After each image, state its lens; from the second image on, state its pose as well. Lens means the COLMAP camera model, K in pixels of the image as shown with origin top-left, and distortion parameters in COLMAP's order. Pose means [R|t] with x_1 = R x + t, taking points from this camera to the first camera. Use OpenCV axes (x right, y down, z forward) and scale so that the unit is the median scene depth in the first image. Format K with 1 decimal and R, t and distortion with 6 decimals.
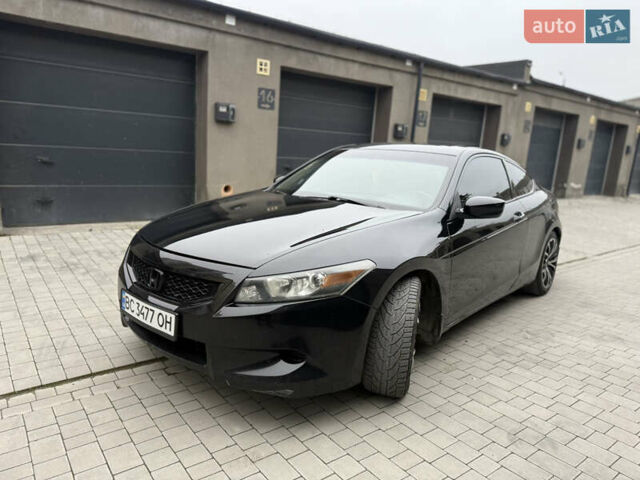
lens RADIAL K [[451.2, 0, 319.0], [0, 451.2, 241.1], [0, 0, 1]] dist [0.055077, -0.074855]
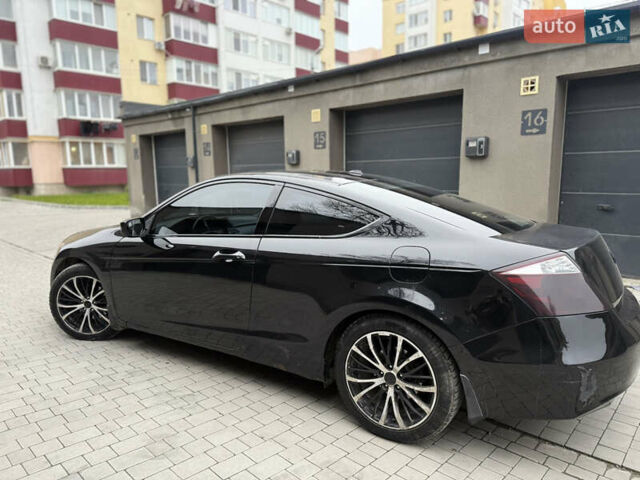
lens RADIAL K [[449.0, 0, 318.8], [0, 449.0, 242.1], [0, 0, 1]] dist [0.066224, -0.080703]
pose [[0.155099, 0.085630, -0.984181, 0.703825], [-0.184051, 0.981299, 0.056374, -0.085704], [0.970603, 0.172396, 0.167959, 0.578176]]
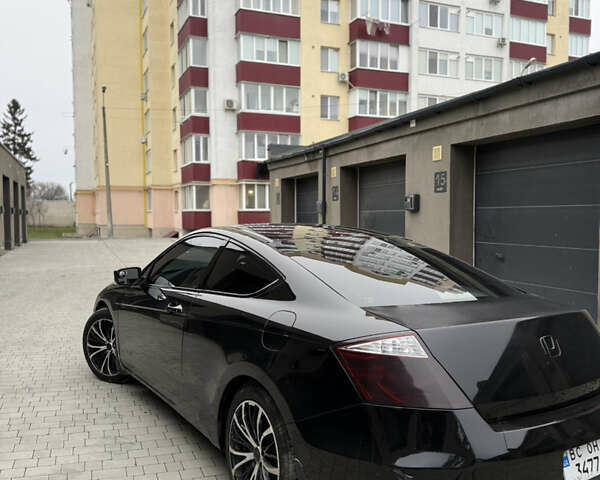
lens RADIAL K [[556.8, 0, 298.9], [0, 556.8, 242.3], [0, 0, 1]] dist [0.129994, -0.226860]
pose [[-0.274018, -0.020717, -0.961502, 0.761241], [-0.215346, 0.975704, 0.040348, -0.145521], [0.937305, 0.218111, -0.271821, 0.825657]]
